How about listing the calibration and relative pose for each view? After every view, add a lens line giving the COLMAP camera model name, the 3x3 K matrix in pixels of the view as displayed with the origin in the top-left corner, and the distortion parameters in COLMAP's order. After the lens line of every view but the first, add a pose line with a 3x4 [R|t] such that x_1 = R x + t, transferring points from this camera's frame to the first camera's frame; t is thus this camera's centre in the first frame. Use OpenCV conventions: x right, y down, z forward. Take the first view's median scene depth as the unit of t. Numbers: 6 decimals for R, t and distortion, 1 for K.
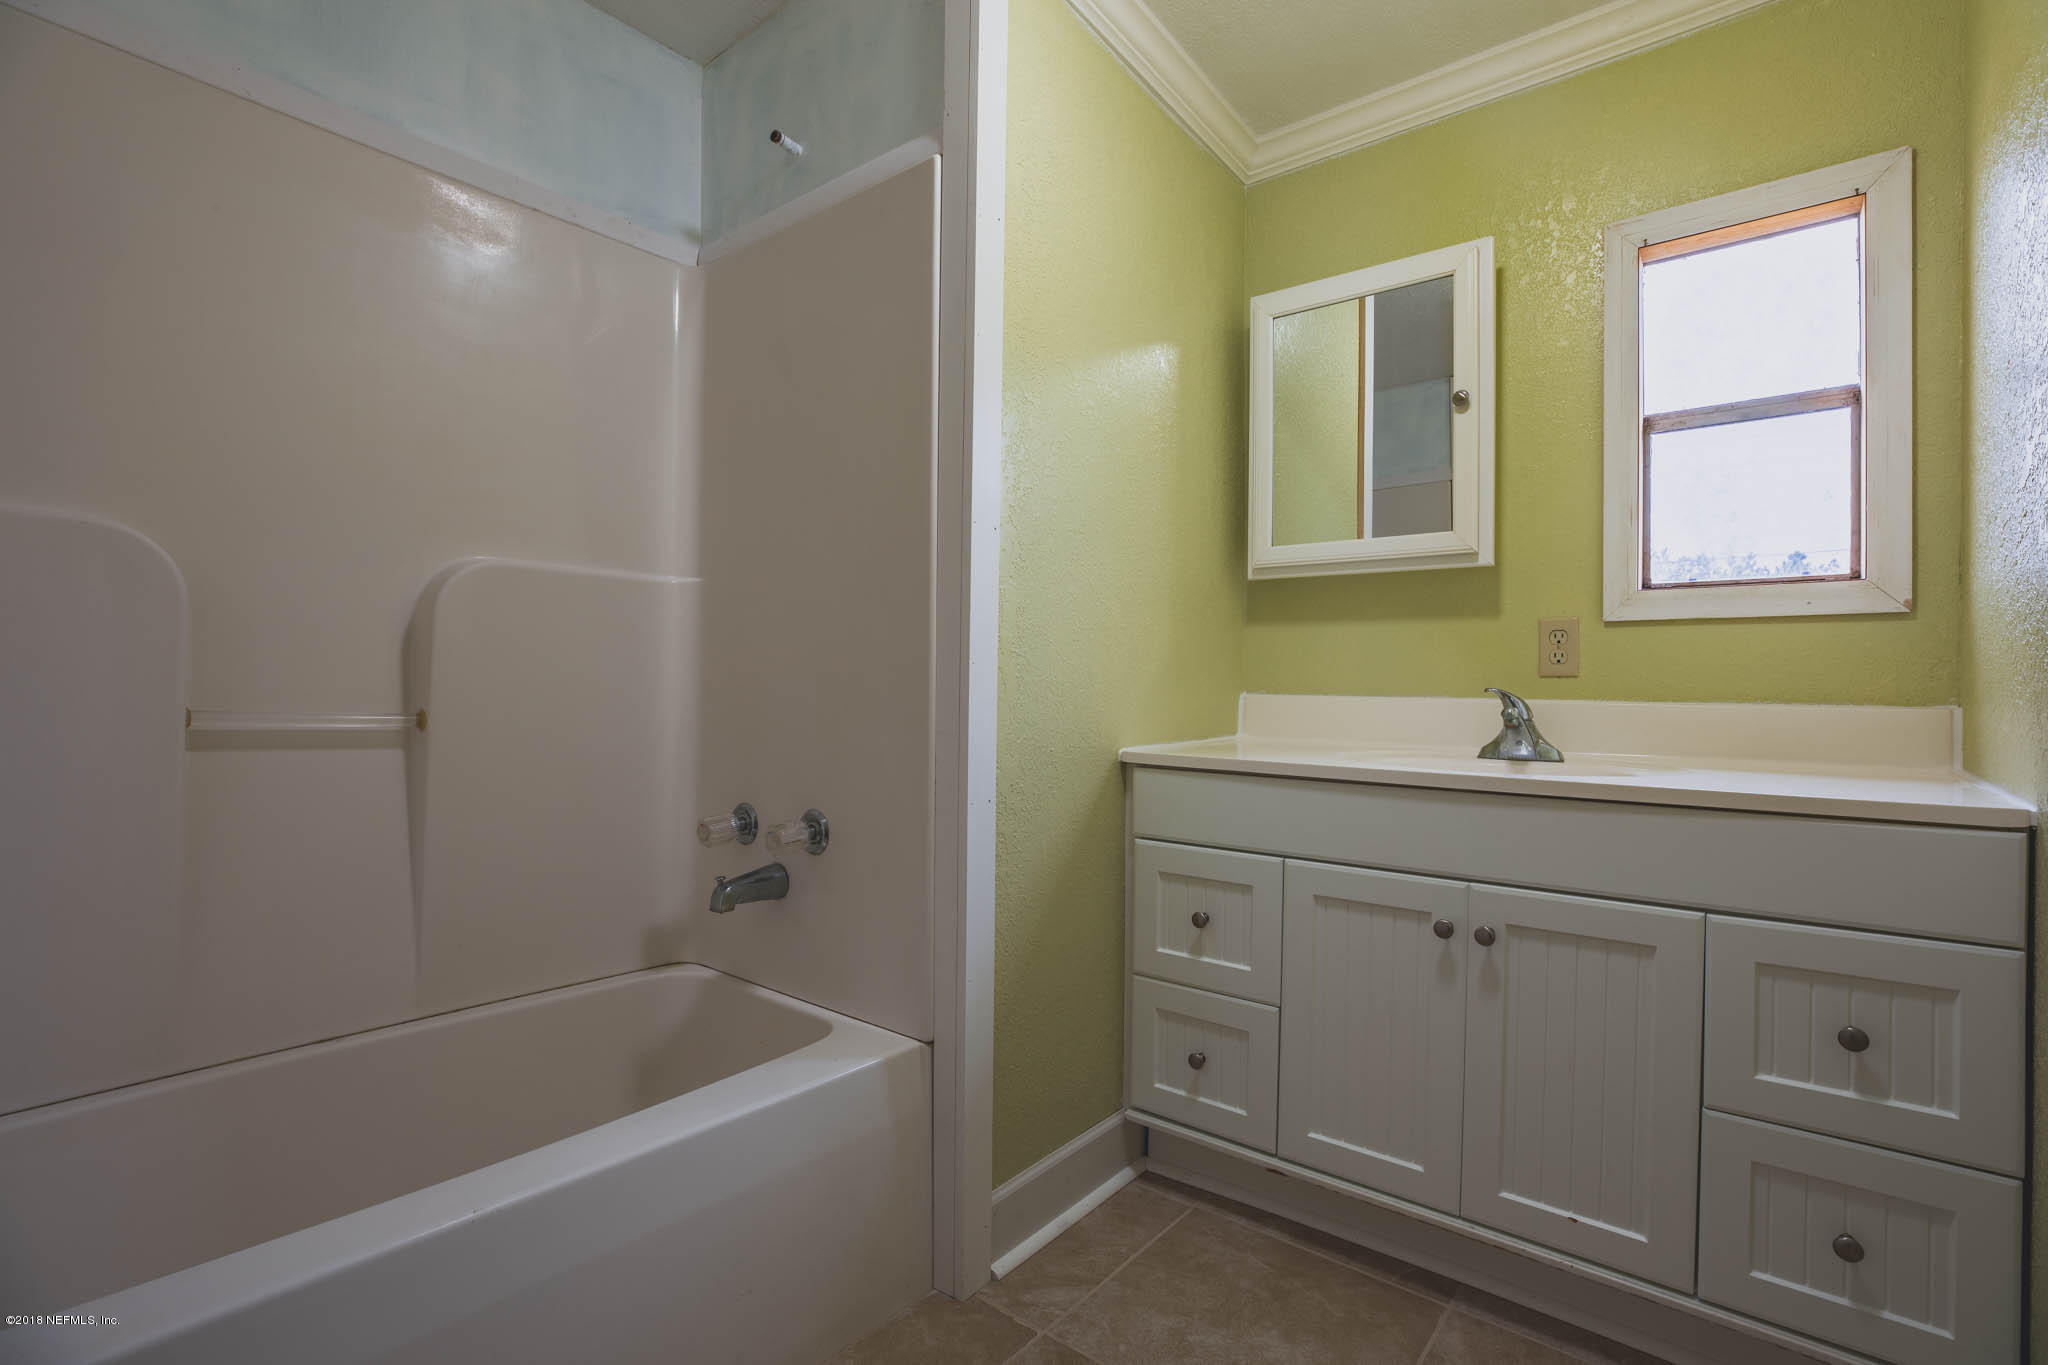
lens RADIAL K [[949.3, 0, 1024.0], [0, 949.3, 682.5], [0, 0, 1]] dist [-0.023961, 0.012161]
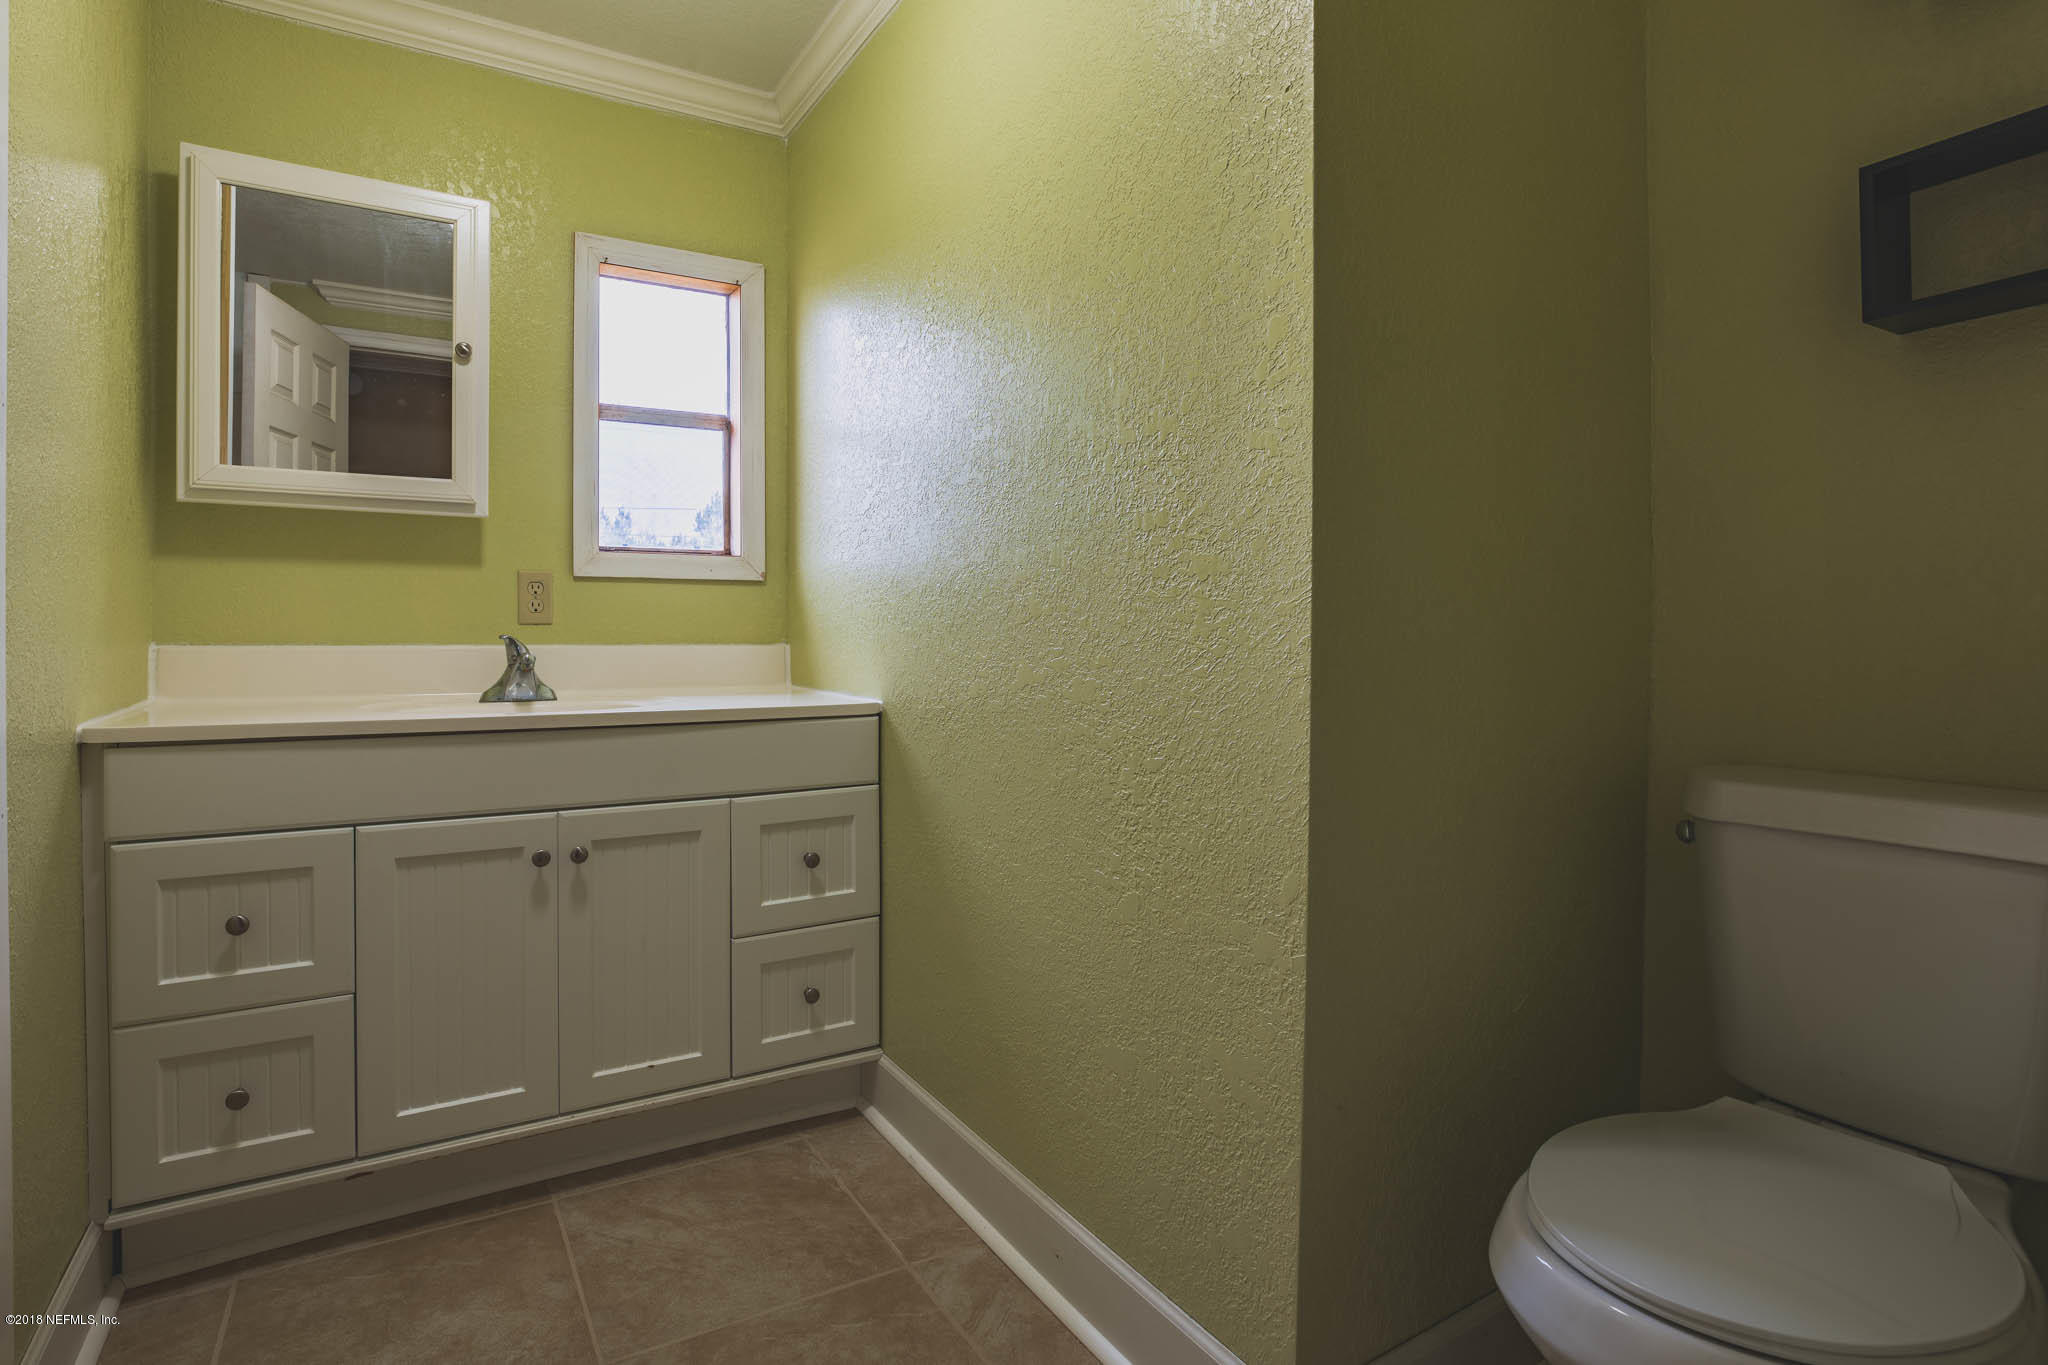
lens RADIAL K [[936.5, 0, 1021.3], [0, 936.5, 643.4], [0, 0, 1]] dist [0.001692, 0.000583]
pose [[0.372694, -0.018905, 0.927762, -0.285252], [0.002162, 0.999807, 0.019504, -0.004634], [-0.927952, -0.005263, 0.372663, 0.073141]]
